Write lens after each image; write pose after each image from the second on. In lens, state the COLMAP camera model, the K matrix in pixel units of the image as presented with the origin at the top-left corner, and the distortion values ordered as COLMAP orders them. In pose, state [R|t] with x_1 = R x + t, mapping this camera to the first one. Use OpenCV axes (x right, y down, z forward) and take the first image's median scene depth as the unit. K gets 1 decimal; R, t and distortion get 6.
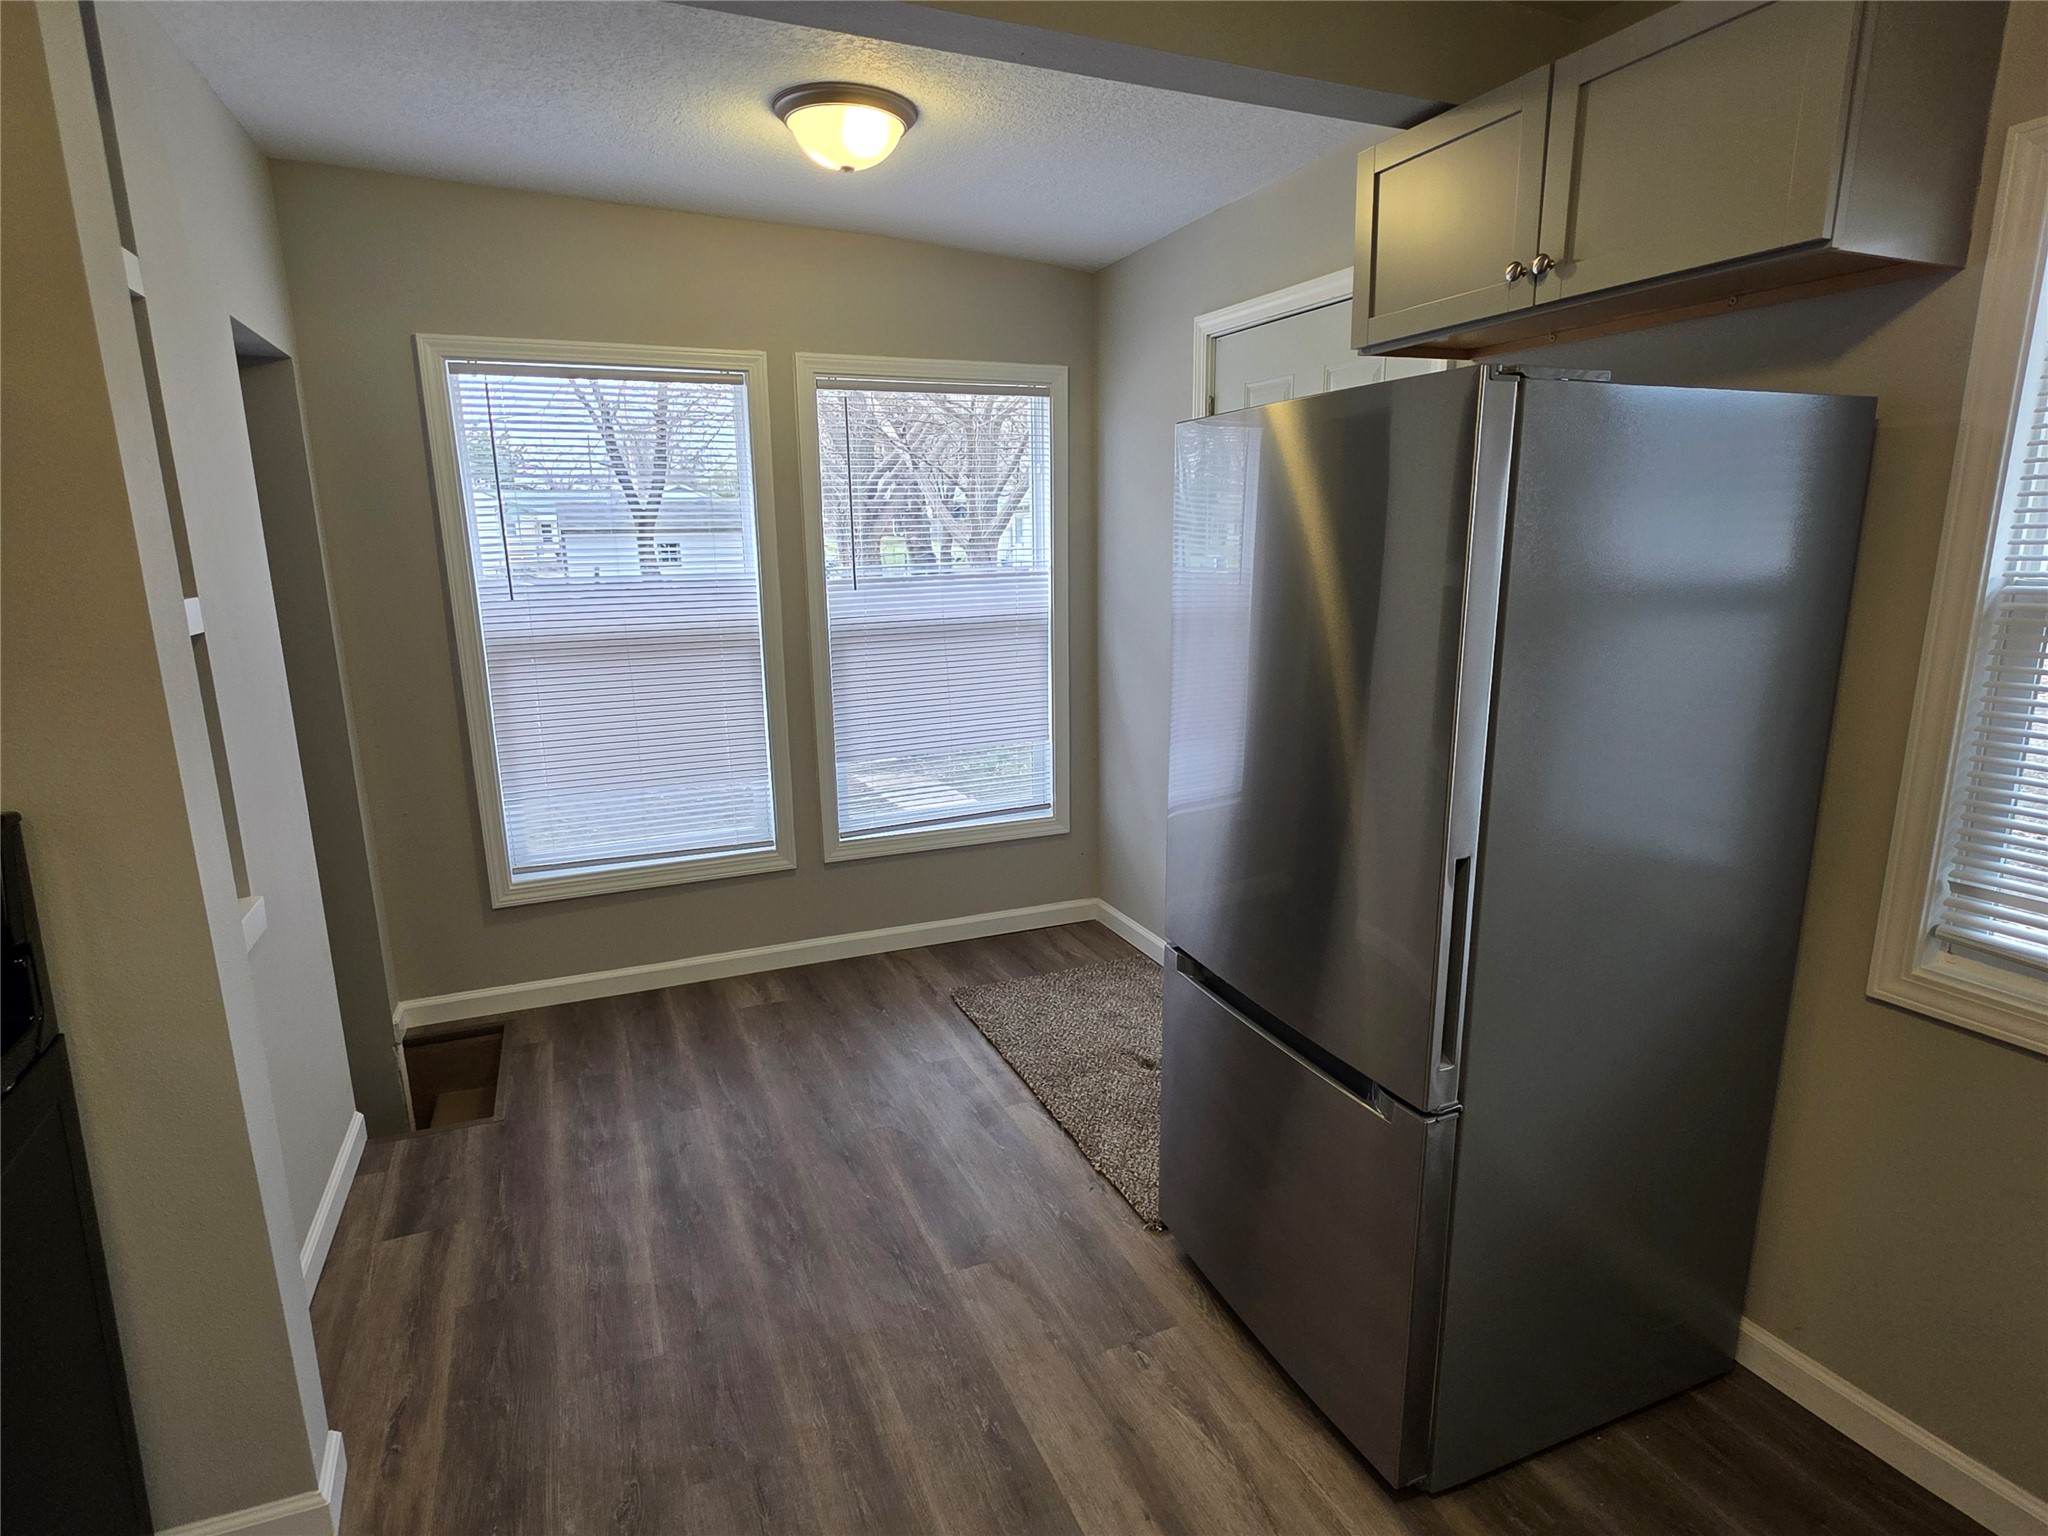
lens RADIAL K [[1079.7, 0, 1029.7], [0, 1079.7, 769.3], [0, 0, 1]] dist [-0.004235, -0.000705]
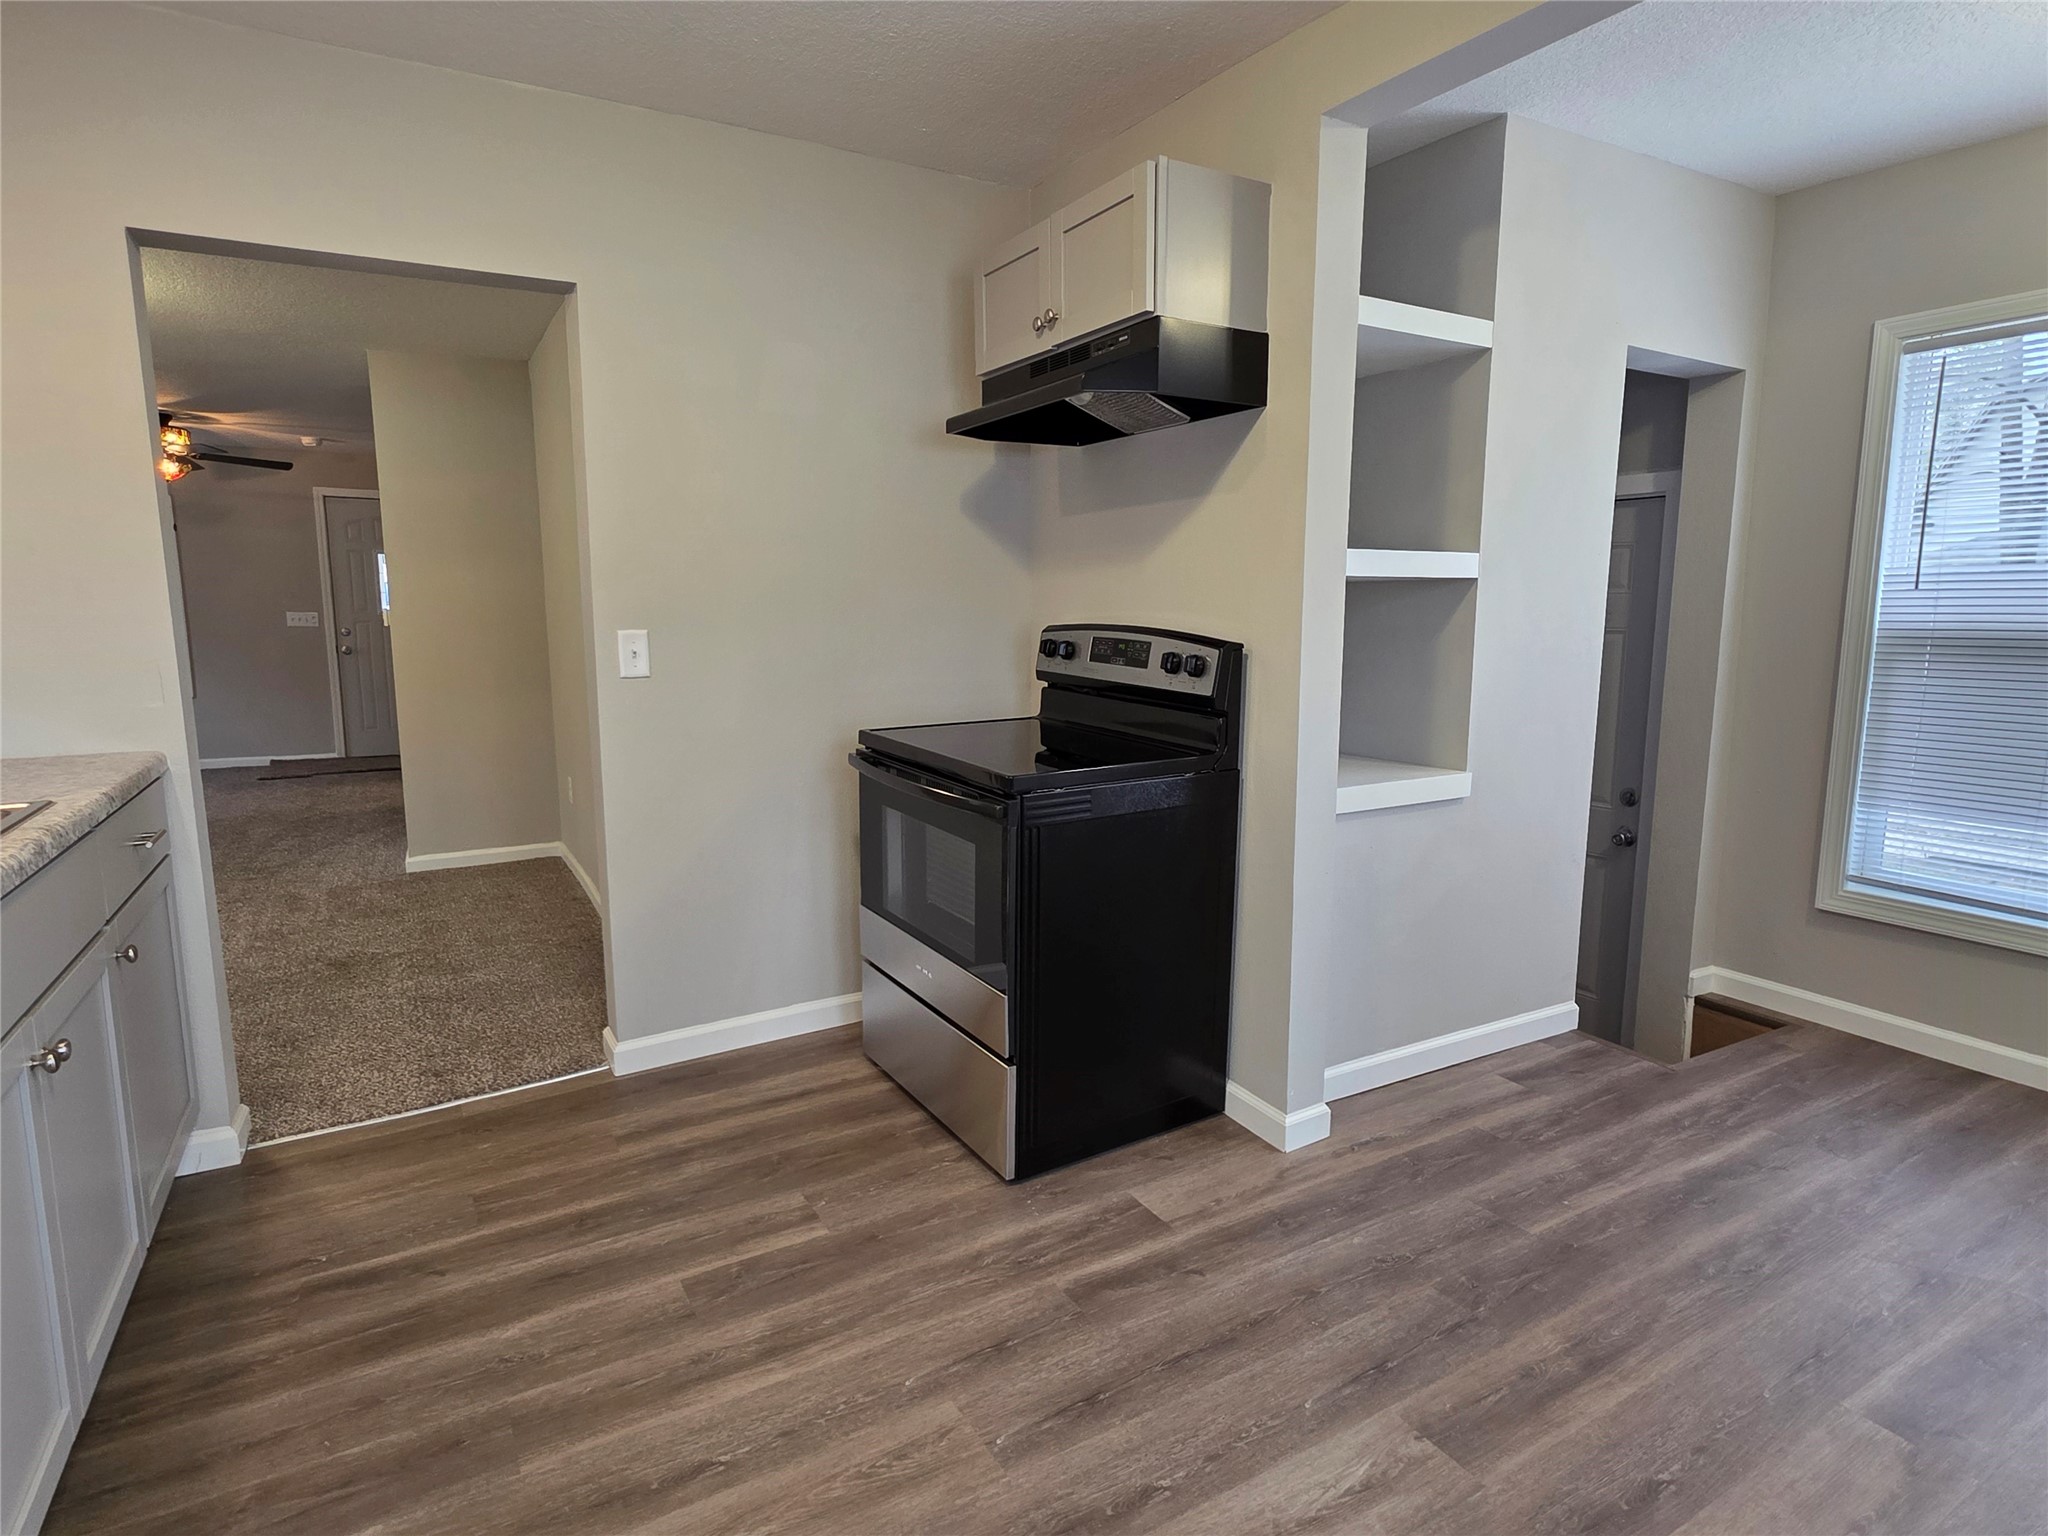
lens RADIAL K [[1110.5, 0, 1024.0], [0, 1110.5, 768.0], [0, 0, 1]] dist [0.000346, 0.000705]
pose [[0.110738, 0.153551, -0.981916, 0.484286], [-0.205016, 0.970272, 0.128609, 0.031592], [0.972474, 0.187067, 0.138926, 0.189407]]
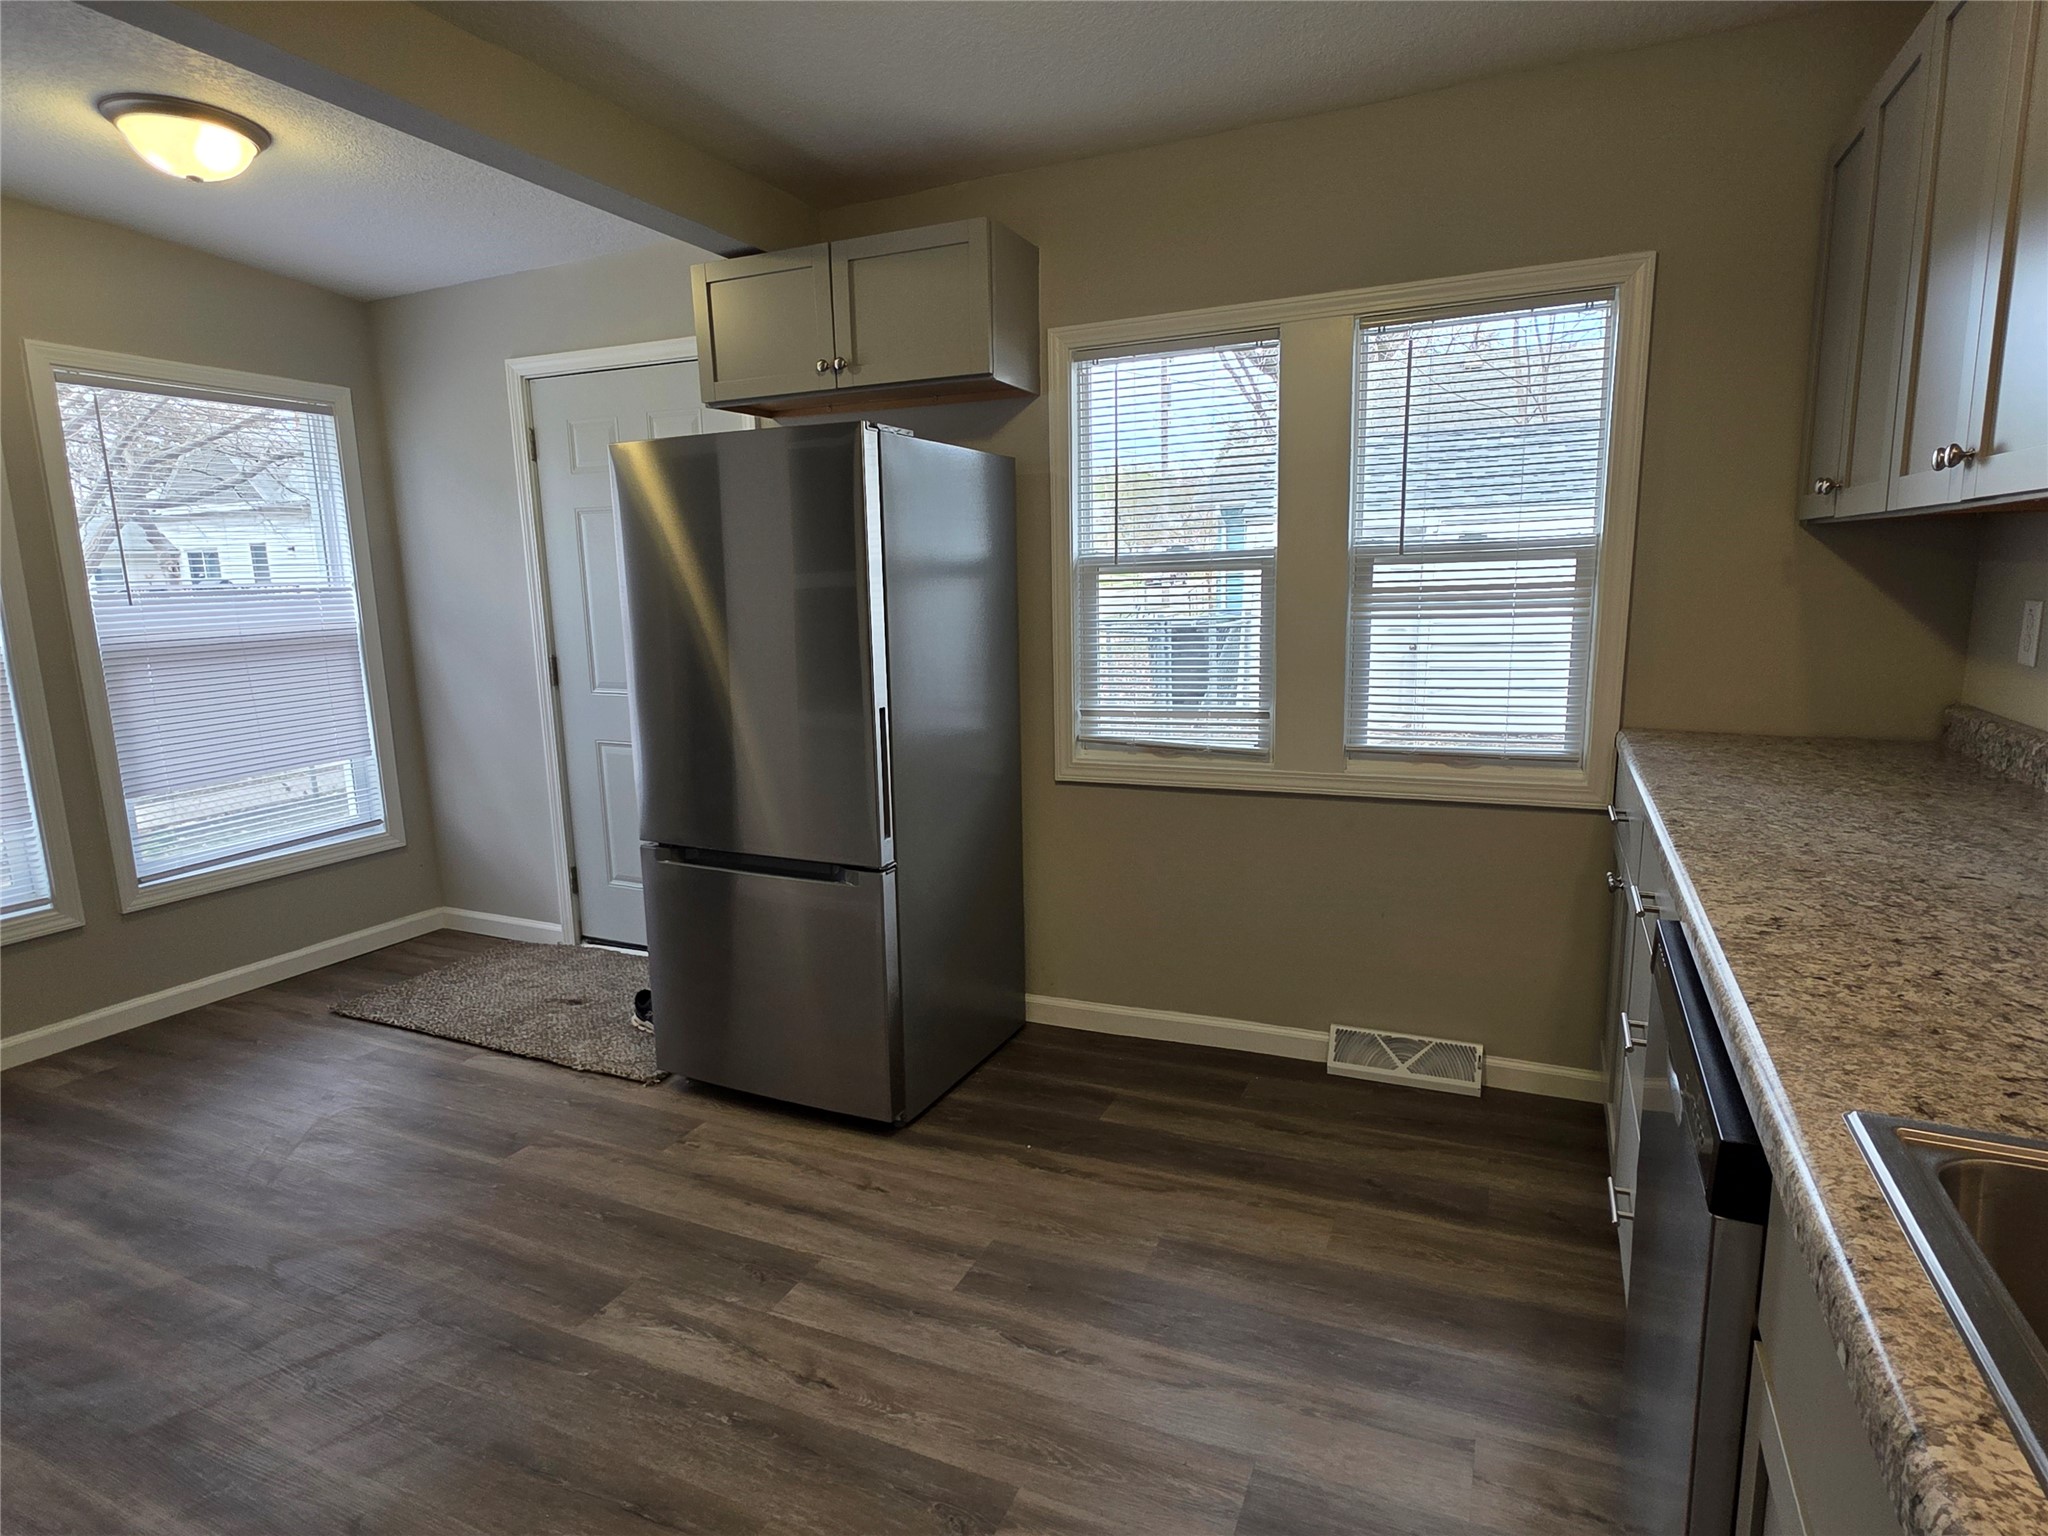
lens RADIAL K [[1110.5, 0, 1024.0], [0, 1110.5, 768.0], [0, 0, 1]] dist [0.000346, 0.000705]
pose [[0.737809, -0.115222, 0.665102, -0.336777], [0.154340, 0.988018, -0.000049, 0.117539], [-0.657127, 0.102688, 0.746752, -0.246673]]
